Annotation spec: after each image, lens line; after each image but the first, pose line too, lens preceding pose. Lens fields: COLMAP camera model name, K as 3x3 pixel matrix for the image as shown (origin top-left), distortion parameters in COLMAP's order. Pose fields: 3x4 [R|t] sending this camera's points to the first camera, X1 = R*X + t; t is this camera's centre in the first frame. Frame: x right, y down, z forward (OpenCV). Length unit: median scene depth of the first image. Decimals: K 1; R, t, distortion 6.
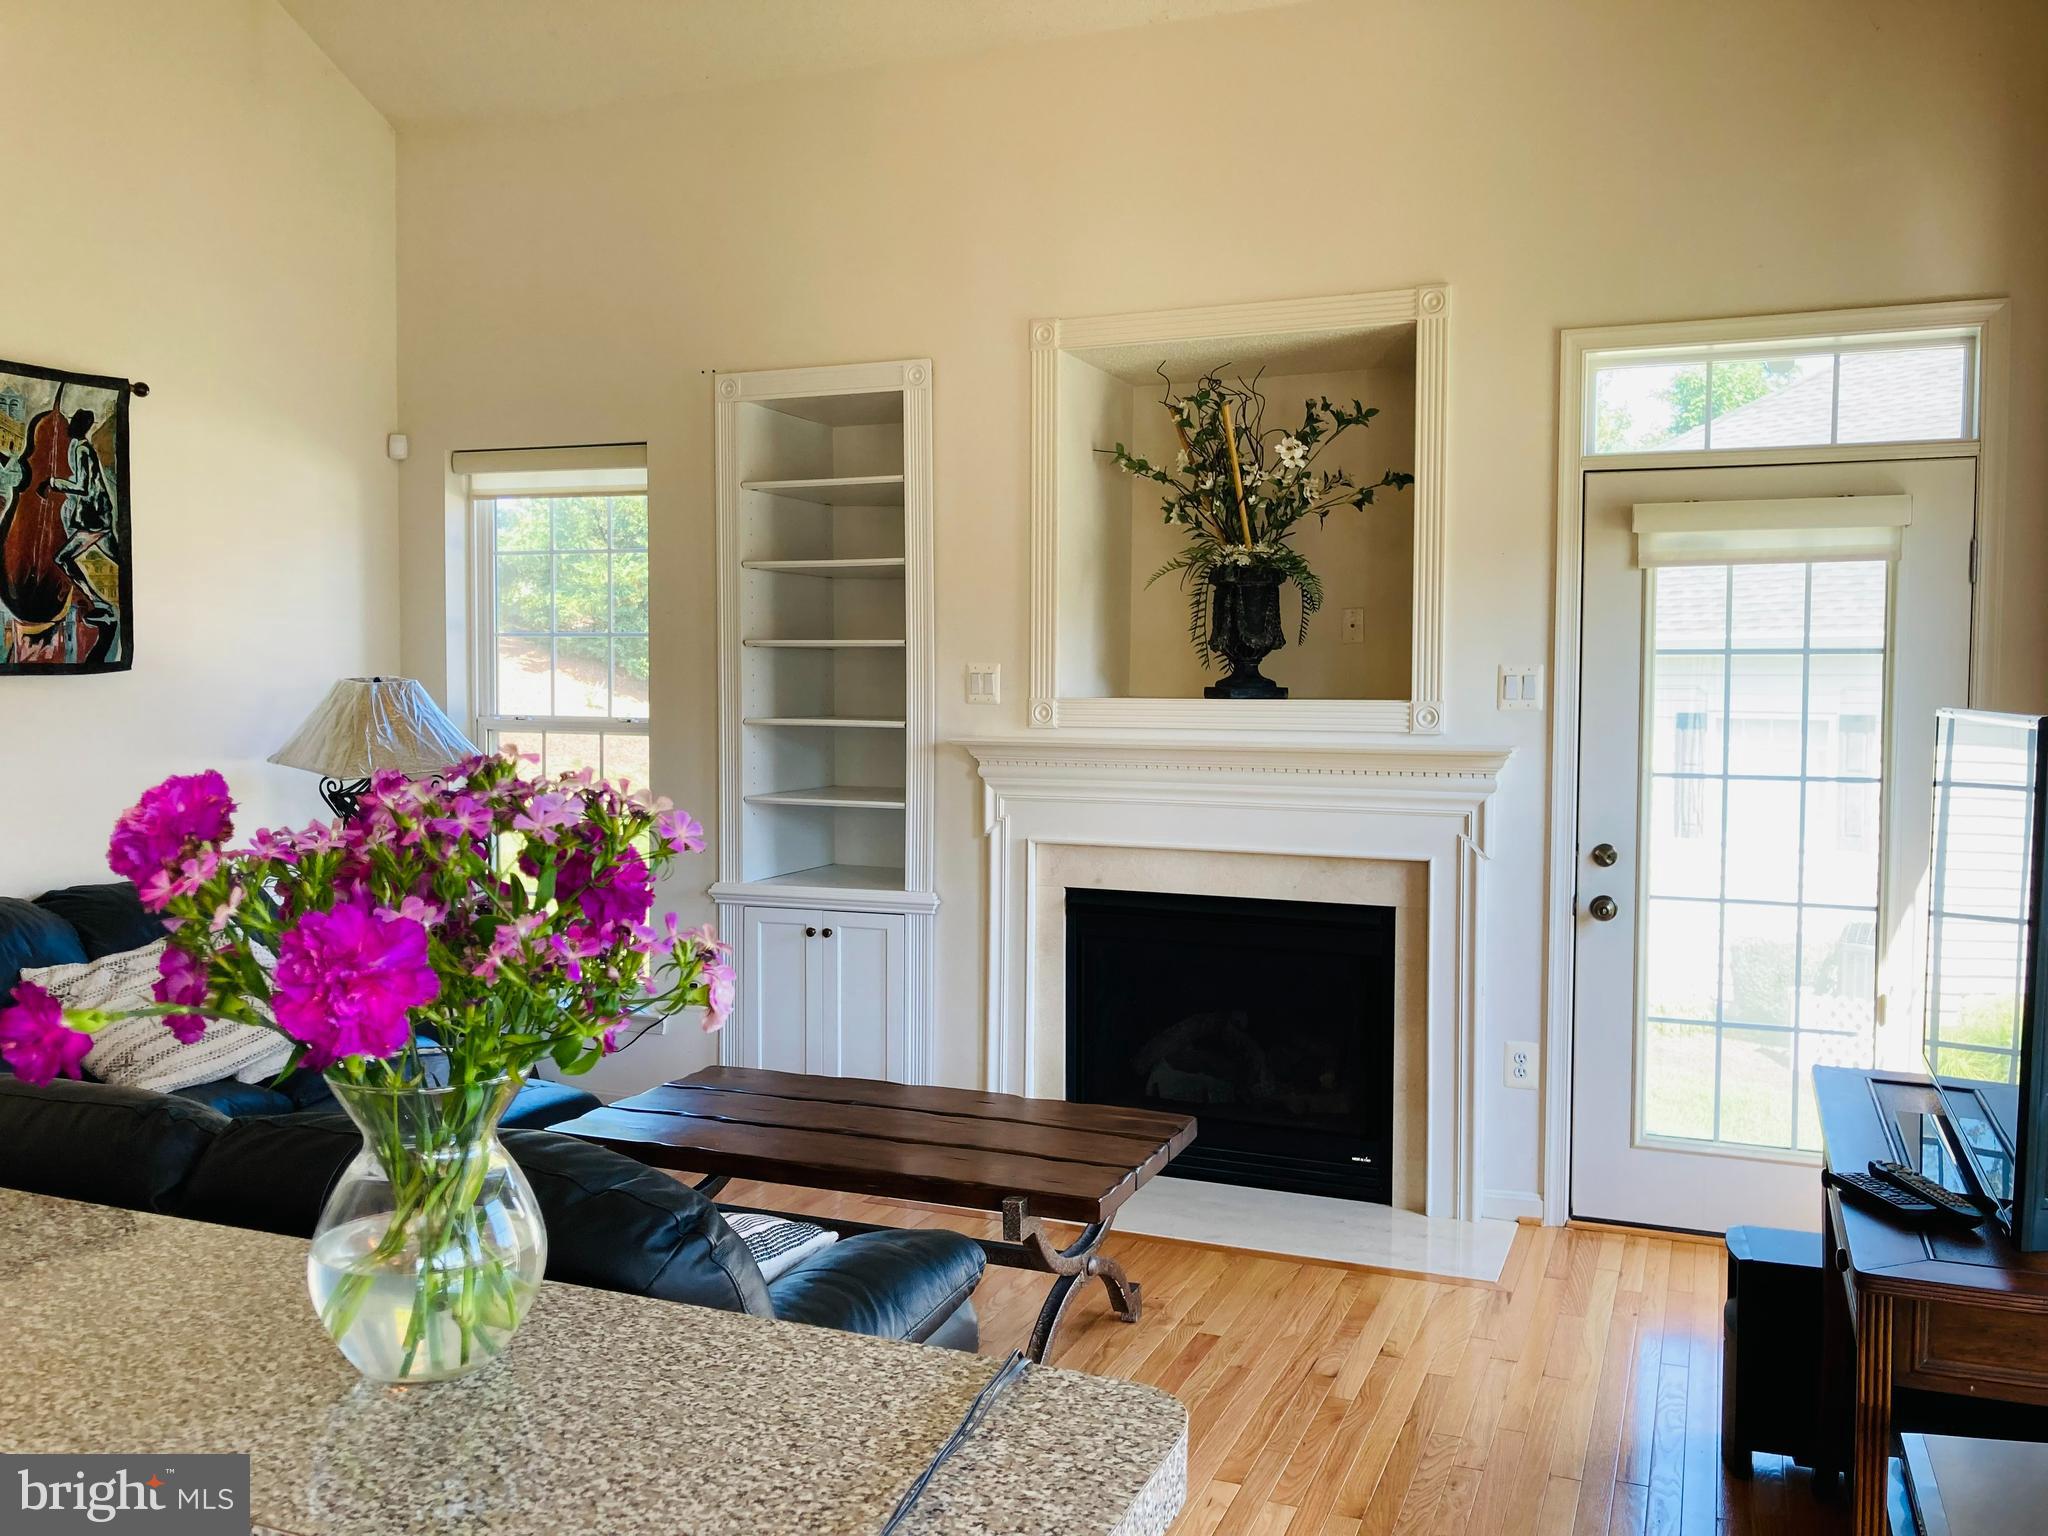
lens RADIAL K [[1691.8, 0, 1019.6], [0, 1691.8, 760.7], [0, 0, 1]] dist [0.055064, -0.063383]
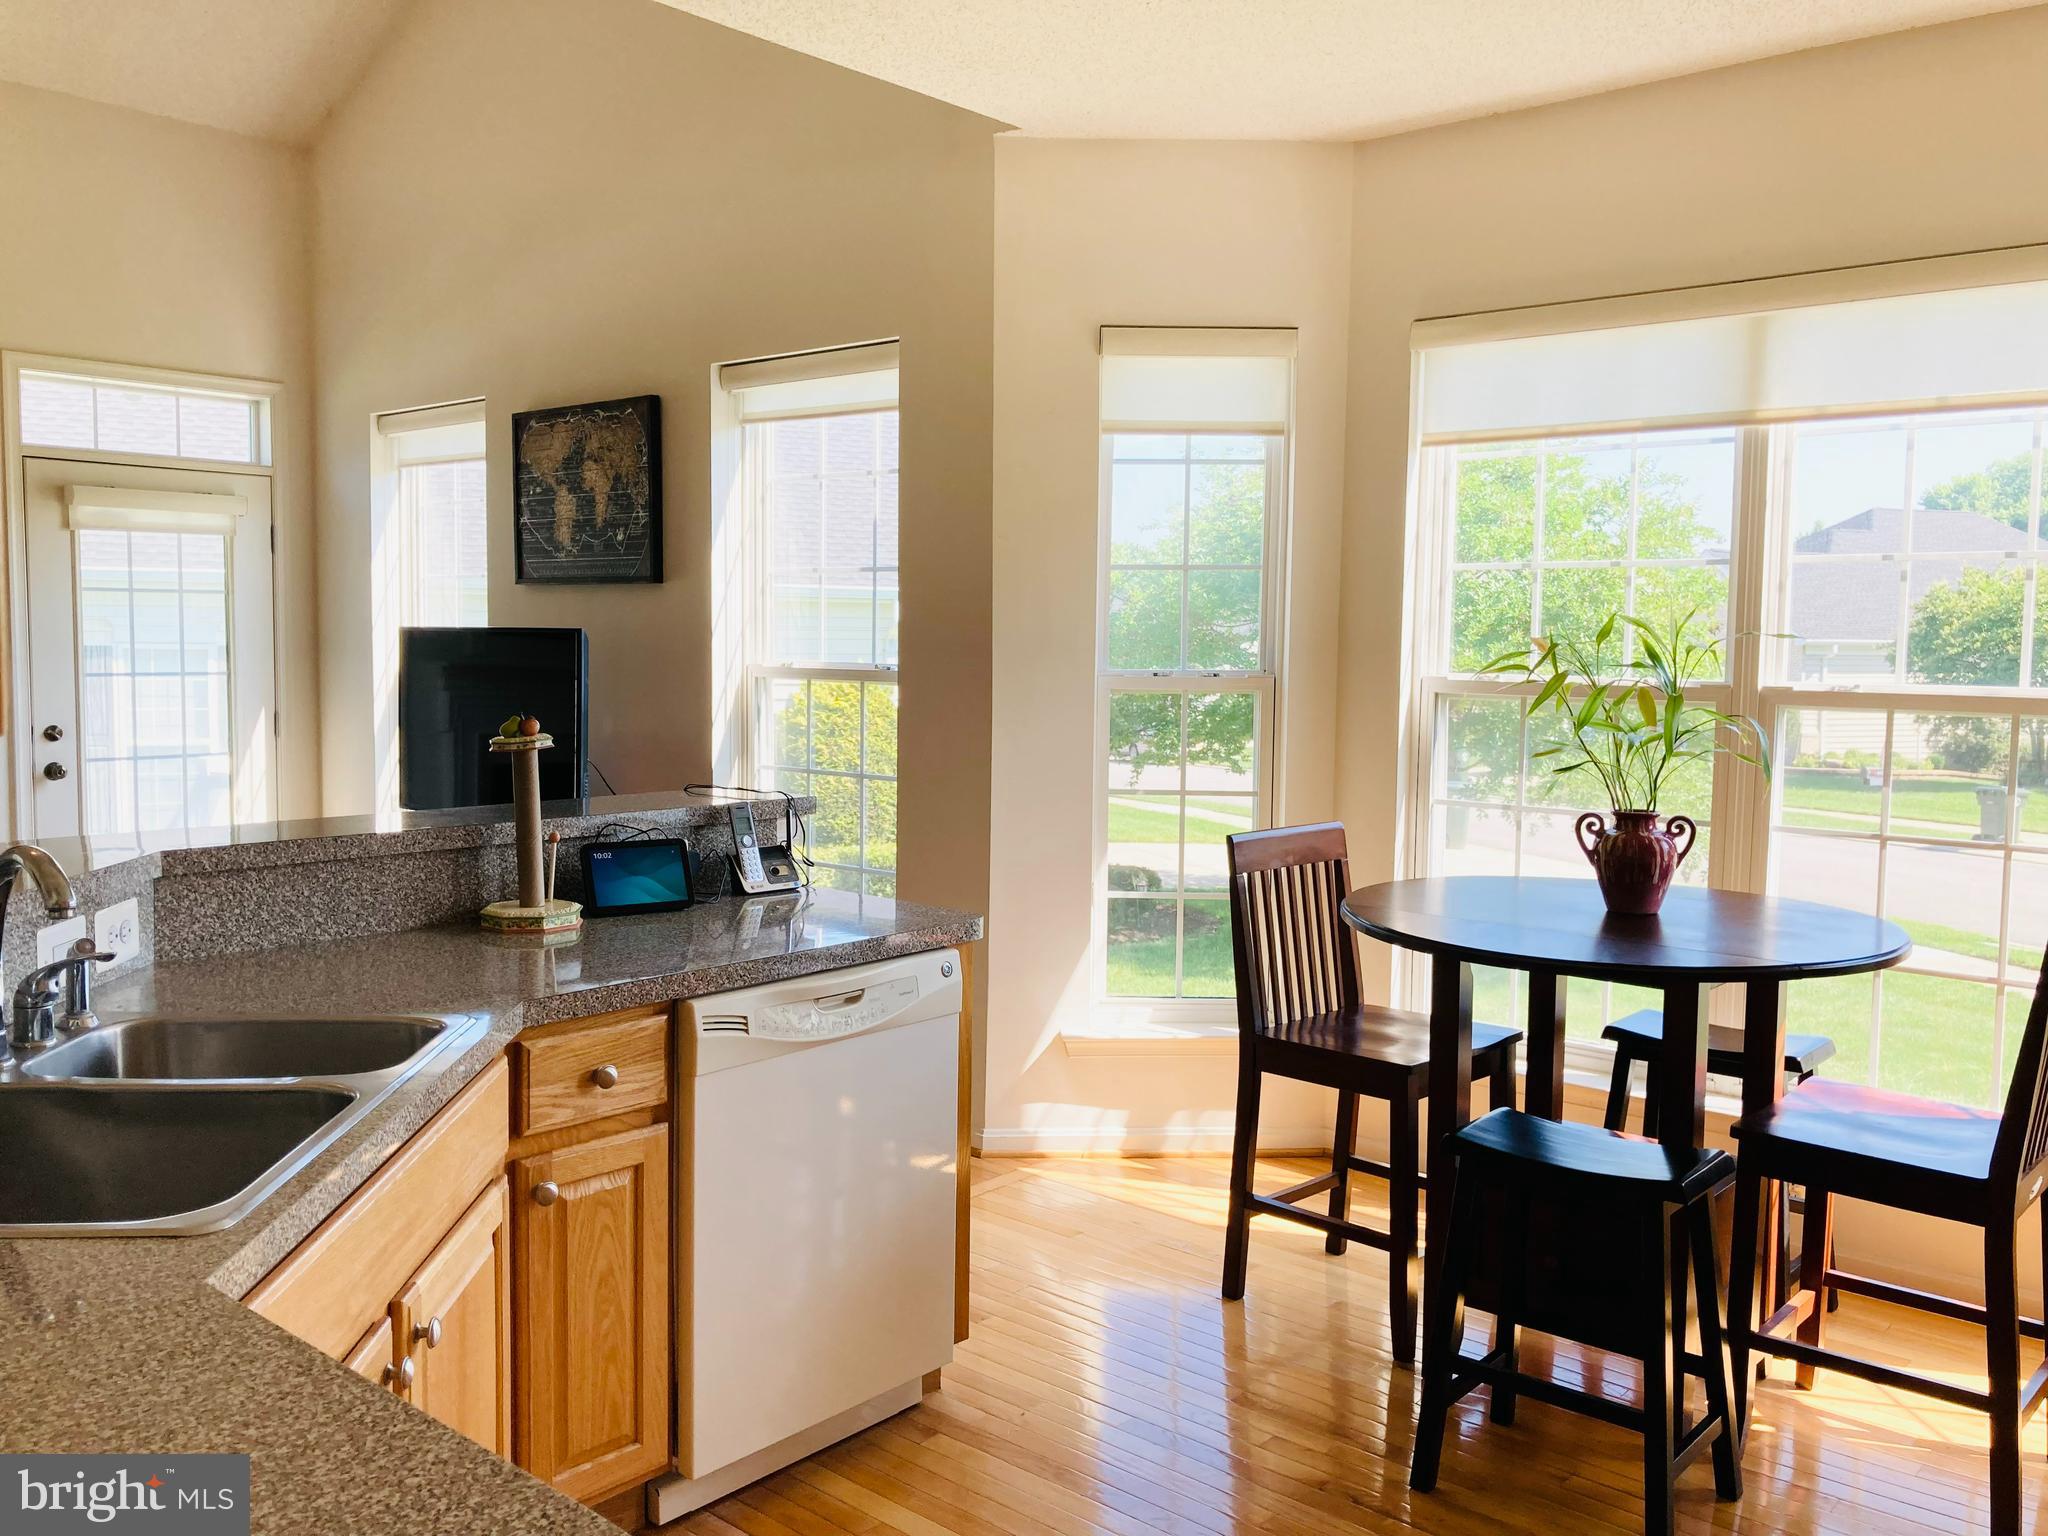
lens RADIAL K [[1691.8, 0, 1019.6], [0, 1691.8, 760.7], [0, 0, 1]] dist [0.055064, -0.063383]
pose [[0.324033, -0.075425, 0.943034, -0.677031], [0.035829, 0.997080, 0.067437, 0.010519], [-0.945367, 0.011936, 0.325789, -0.195596]]
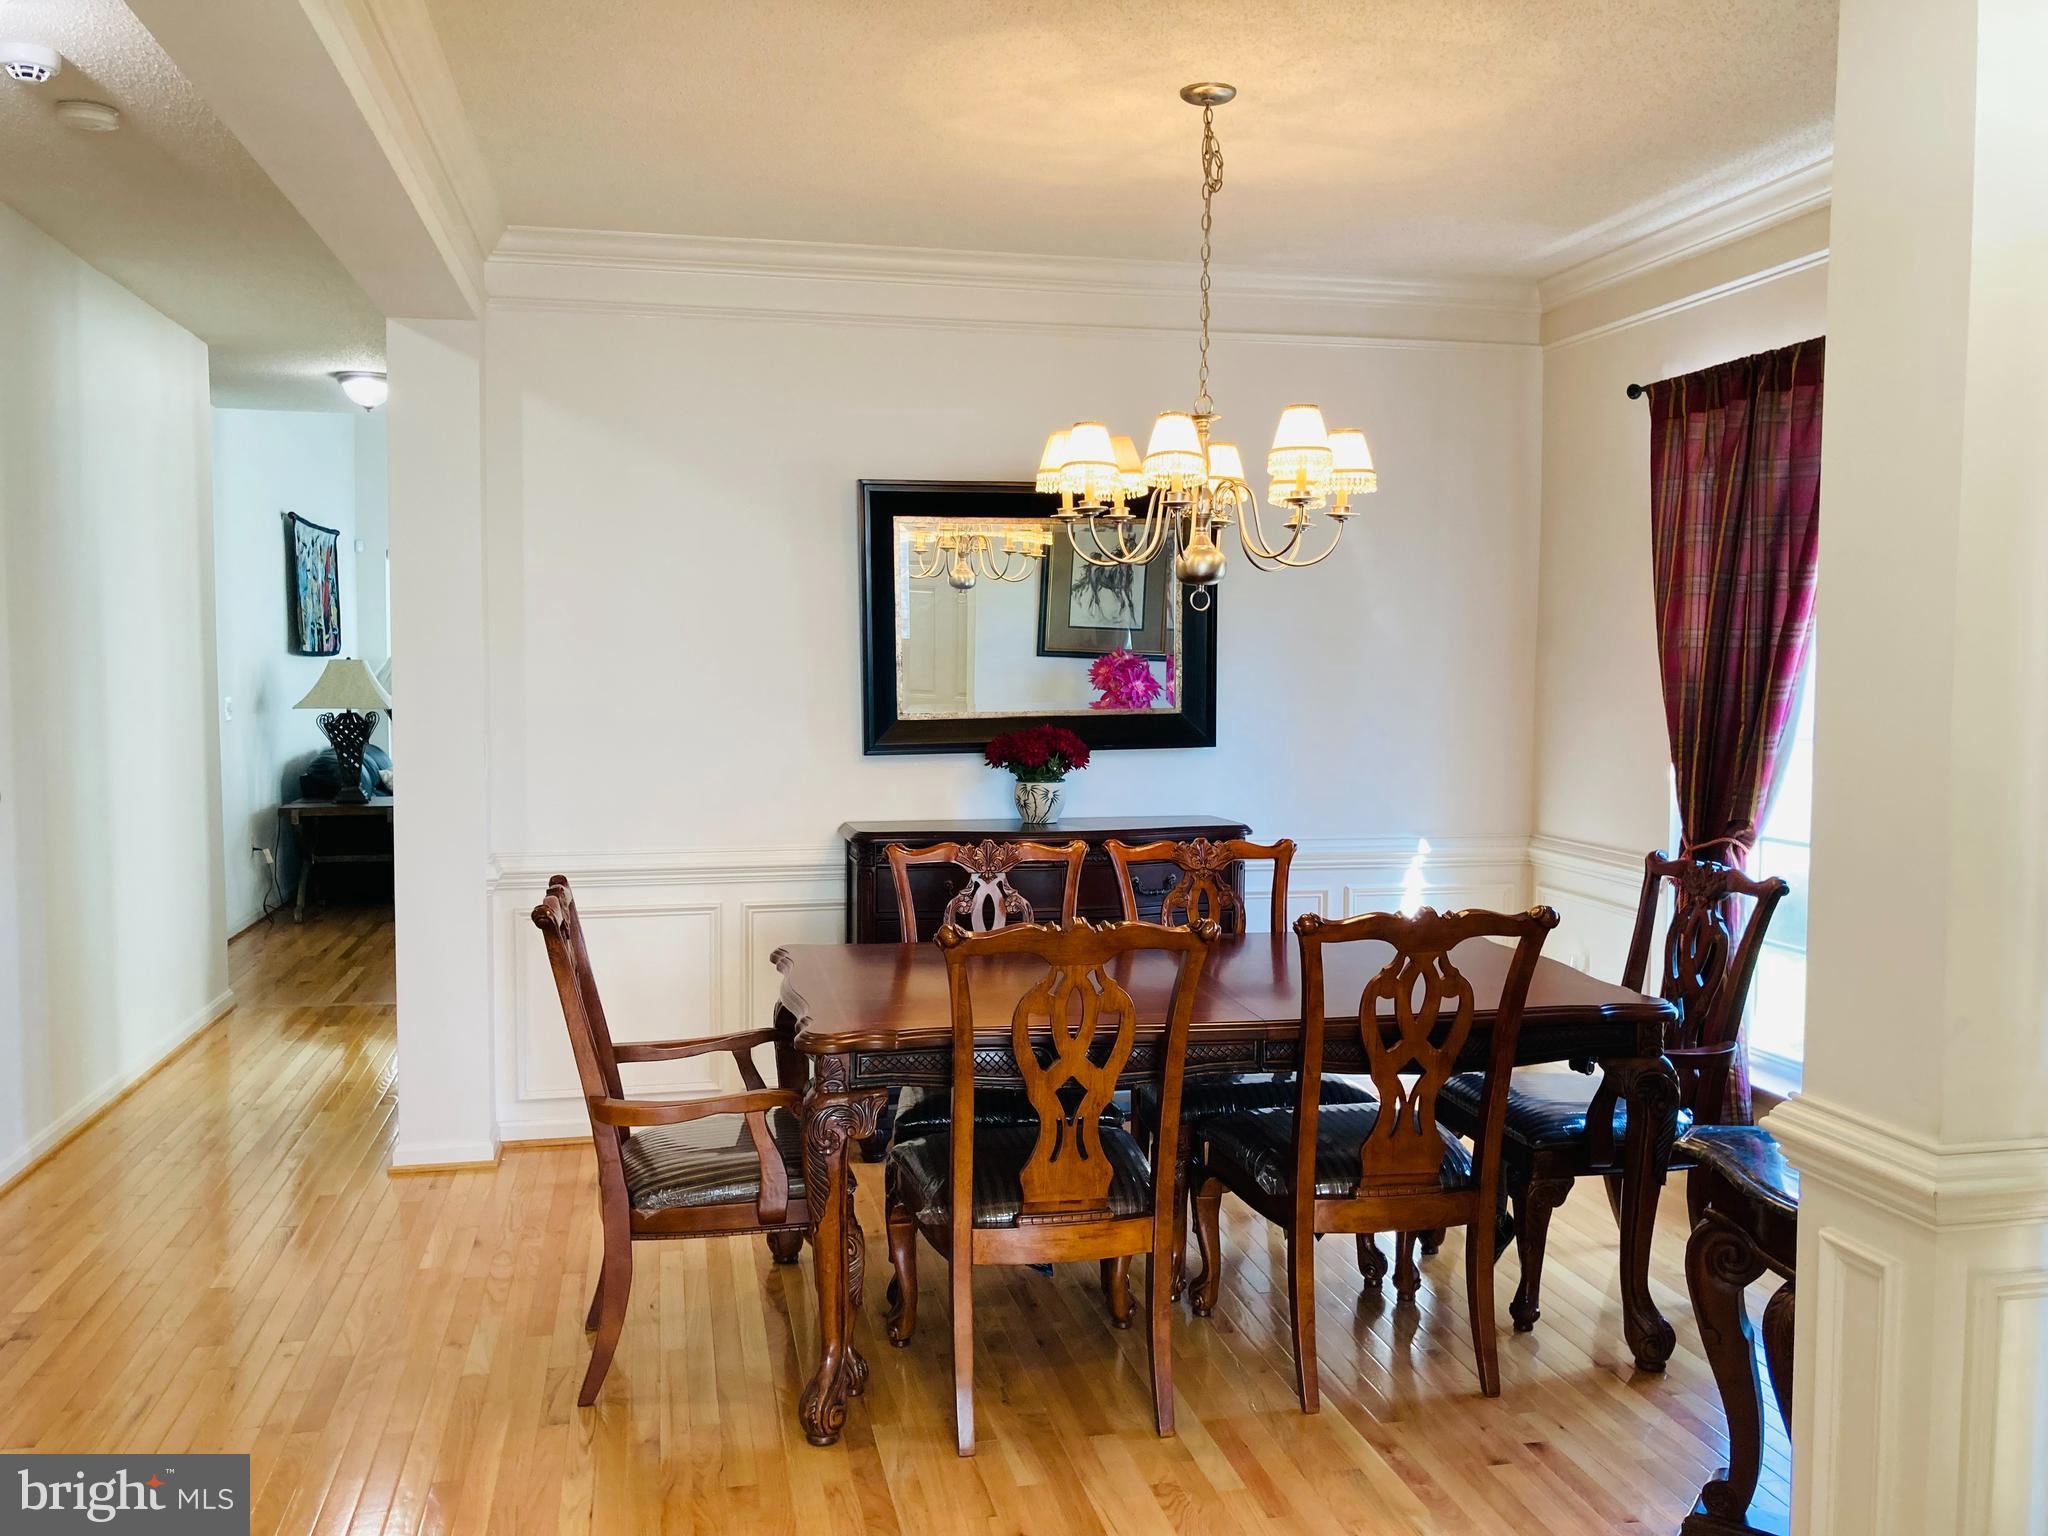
lens RADIAL K [[1691.8, 0, 1019.6], [0, 1691.8, 760.7], [0, 0, 1]] dist [0.055064, -0.063383]
pose [[0.823184, -0.034504, 0.566726, -1.094305], [0.025312, 0.999390, 0.024080, 0.059791], [-0.567211, -0.005477, 0.823554, -1.455057]]
